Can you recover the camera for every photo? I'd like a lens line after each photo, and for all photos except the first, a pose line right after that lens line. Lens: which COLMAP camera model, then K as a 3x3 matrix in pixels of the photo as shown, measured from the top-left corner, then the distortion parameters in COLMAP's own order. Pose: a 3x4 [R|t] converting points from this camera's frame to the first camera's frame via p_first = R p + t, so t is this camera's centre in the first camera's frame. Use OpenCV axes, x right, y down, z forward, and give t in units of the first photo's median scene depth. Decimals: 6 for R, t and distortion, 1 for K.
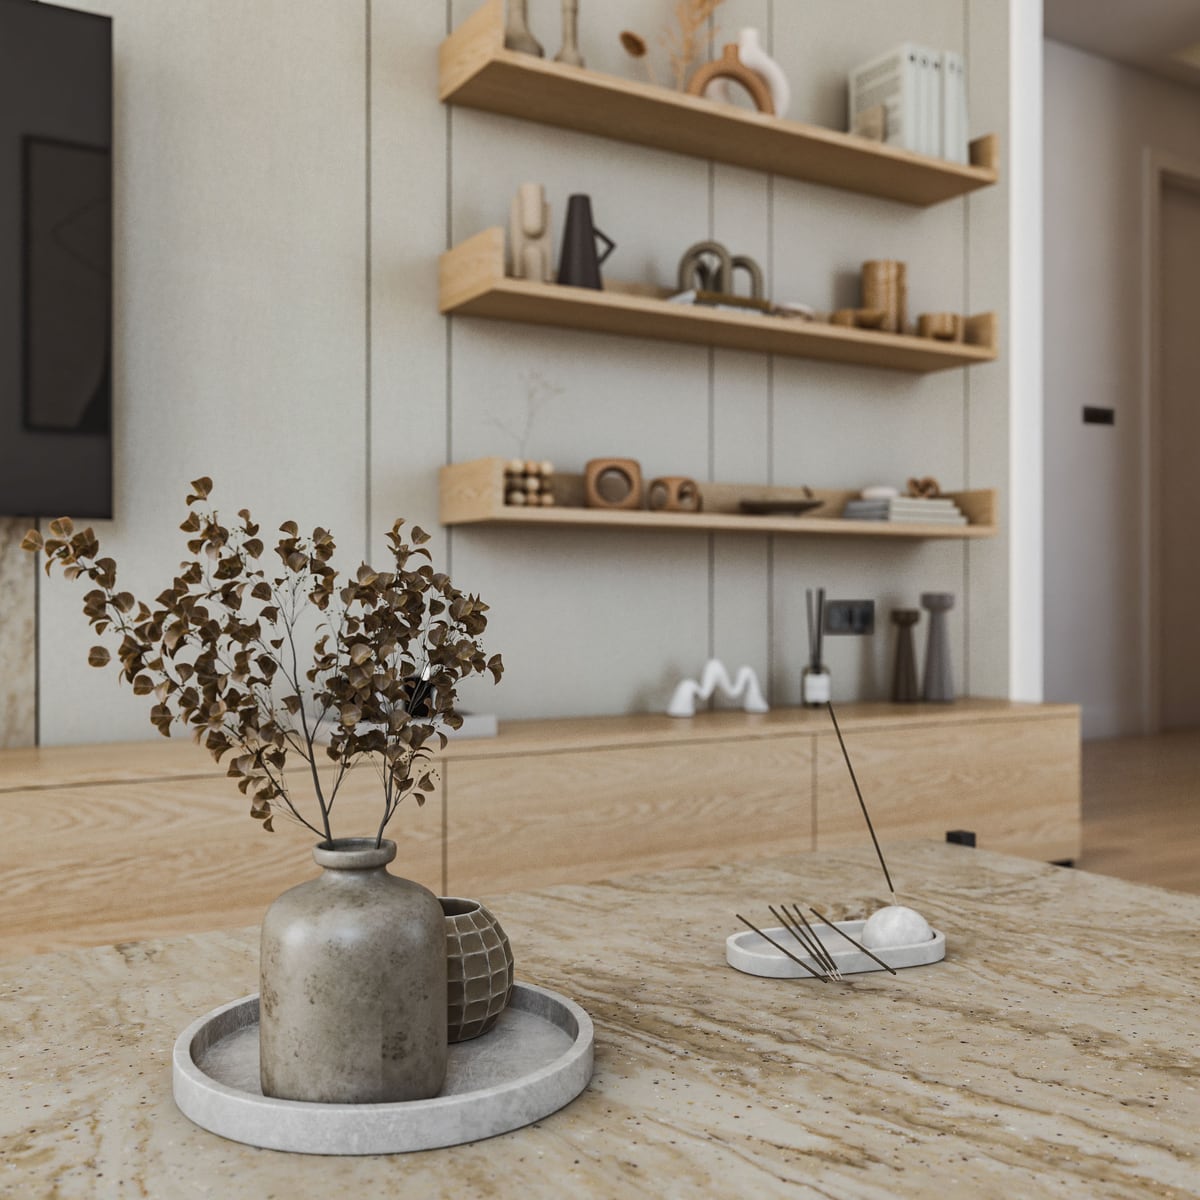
lens RADIAL K [[1287.2, 0, 600.0], [0, 1287.2, 600.0], [0, 0, 1]] dist [-0.003281, -0.006108]
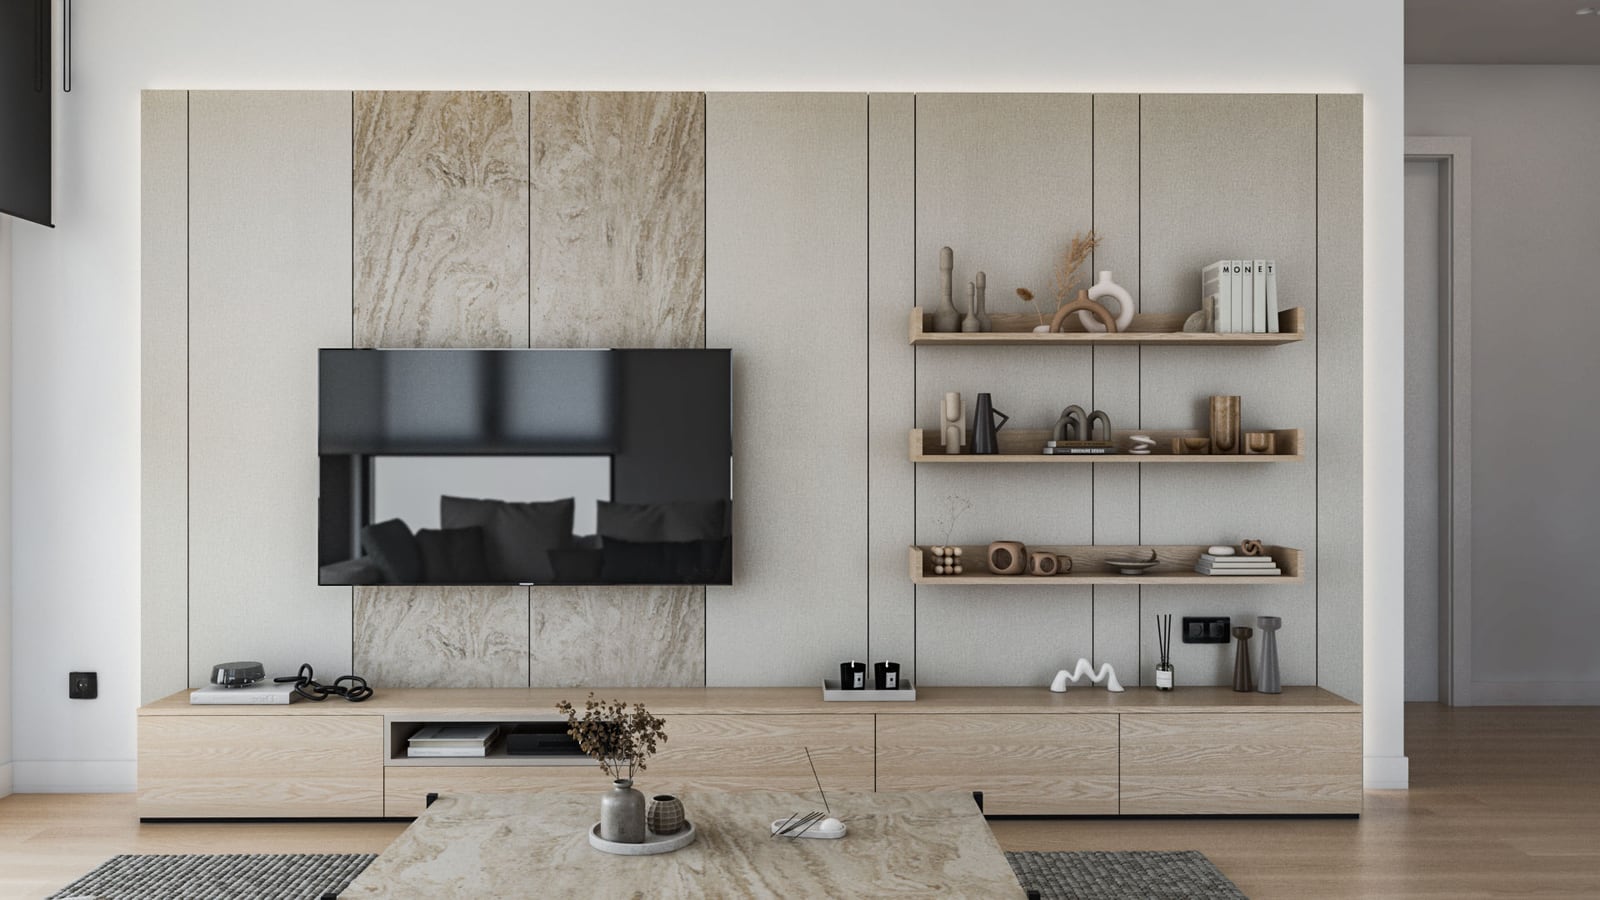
lens RADIAL K [[1228.8, 0, 800.0], [0, 1228.8, 450.0], [0, 0, 1]] dist [-0.000545, 0.001878]
pose [[0.859458, 0.000102, -0.511207, 0.619029], [0.000145, 1.000000, 0.000443, -0.234535], [0.511207, -0.000455, 0.859457, -0.563800]]
